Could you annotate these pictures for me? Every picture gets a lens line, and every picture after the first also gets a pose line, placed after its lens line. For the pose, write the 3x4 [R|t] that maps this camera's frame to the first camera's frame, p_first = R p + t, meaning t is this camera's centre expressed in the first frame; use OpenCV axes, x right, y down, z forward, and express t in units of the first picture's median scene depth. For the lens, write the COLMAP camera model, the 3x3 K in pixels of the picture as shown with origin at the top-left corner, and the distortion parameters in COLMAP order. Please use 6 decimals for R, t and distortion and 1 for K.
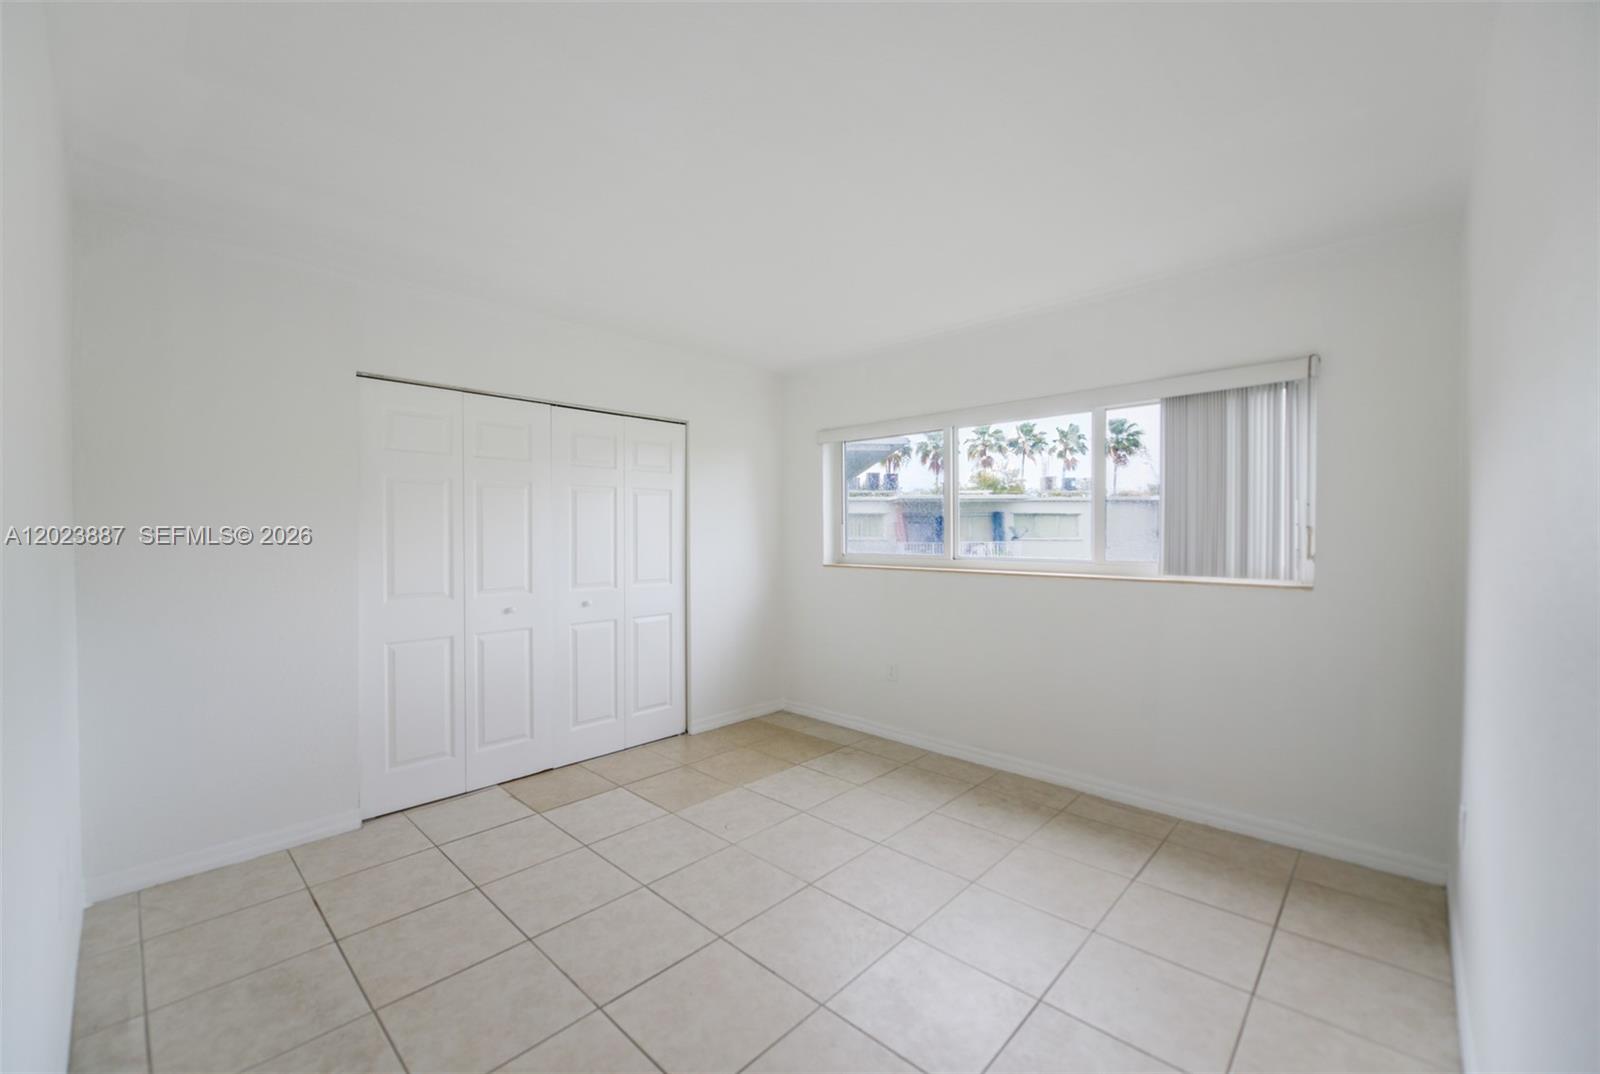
lens RADIAL K [[633.2, 0, 789.5], [0, 633.2, 535.4], [0, 0, 1]] dist [0.002262, -0.000947]
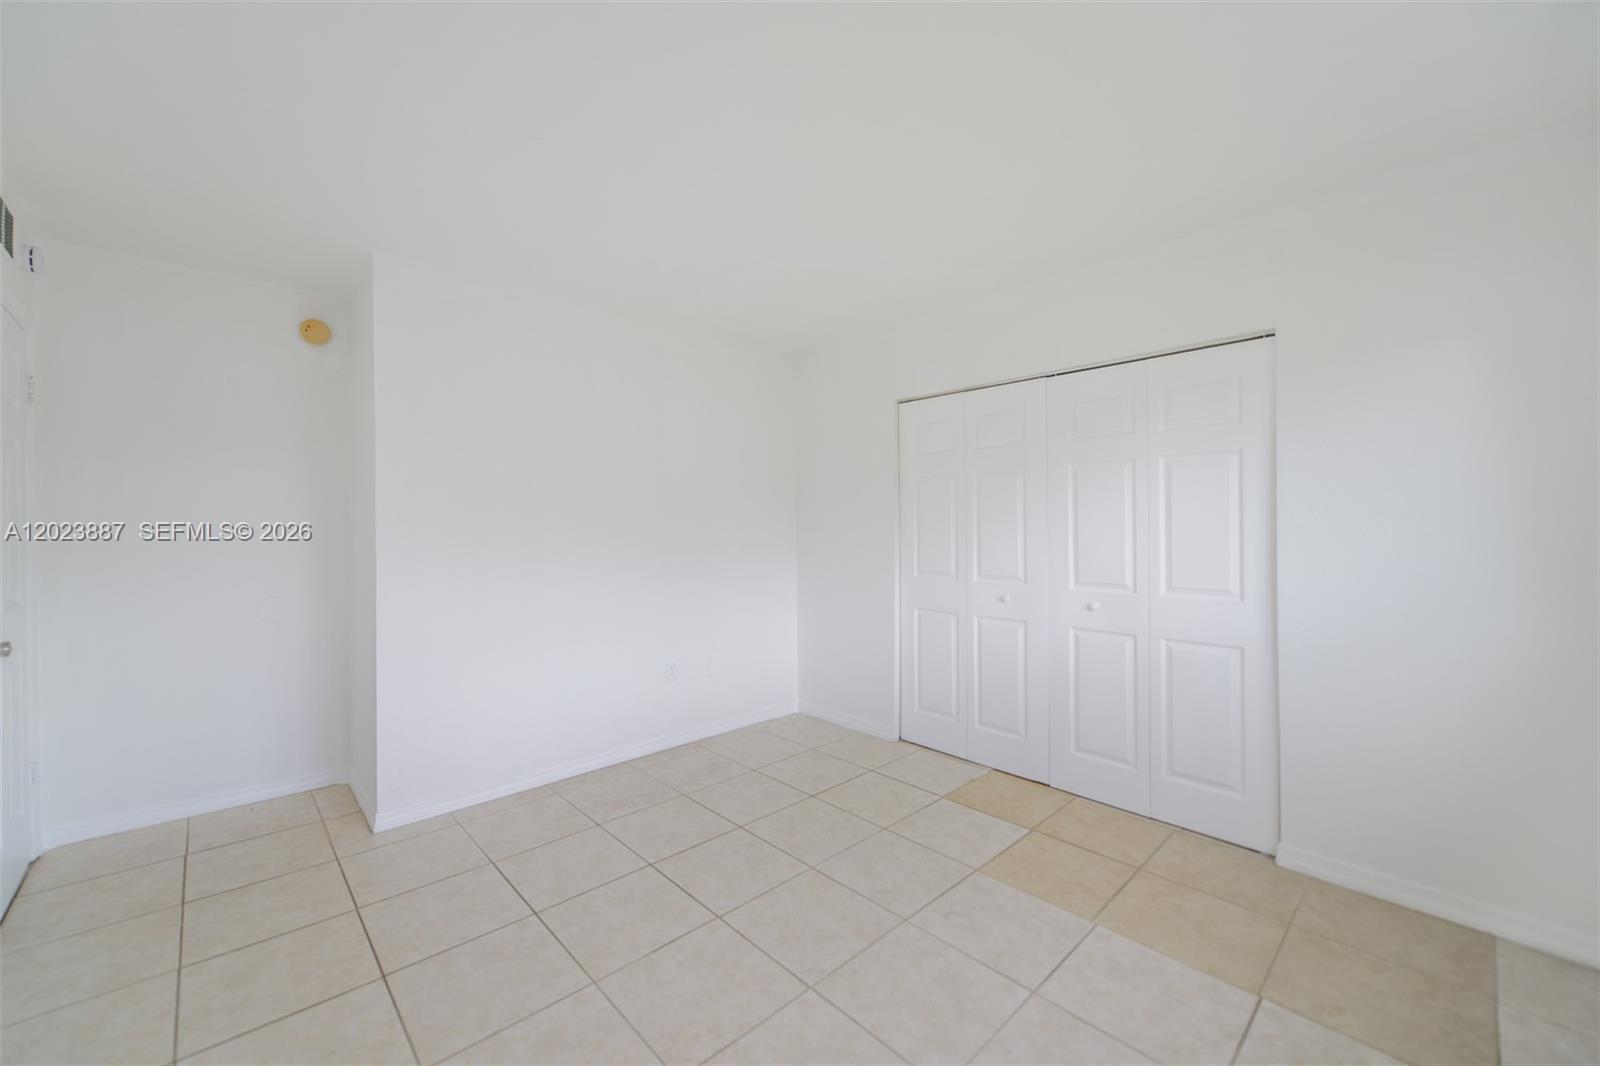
lens RADIAL K [[633.2, 0, 804.5], [0, 633.2, 527.5], [0, 0, 1]] dist [0.002262, -0.000947]
pose [[-0.044080, 0.003560, -0.999022, 0.540388], [-0.006801, 0.999969, 0.003863, 0.005497], [0.999005, 0.006965, -0.044054, 0.713005]]
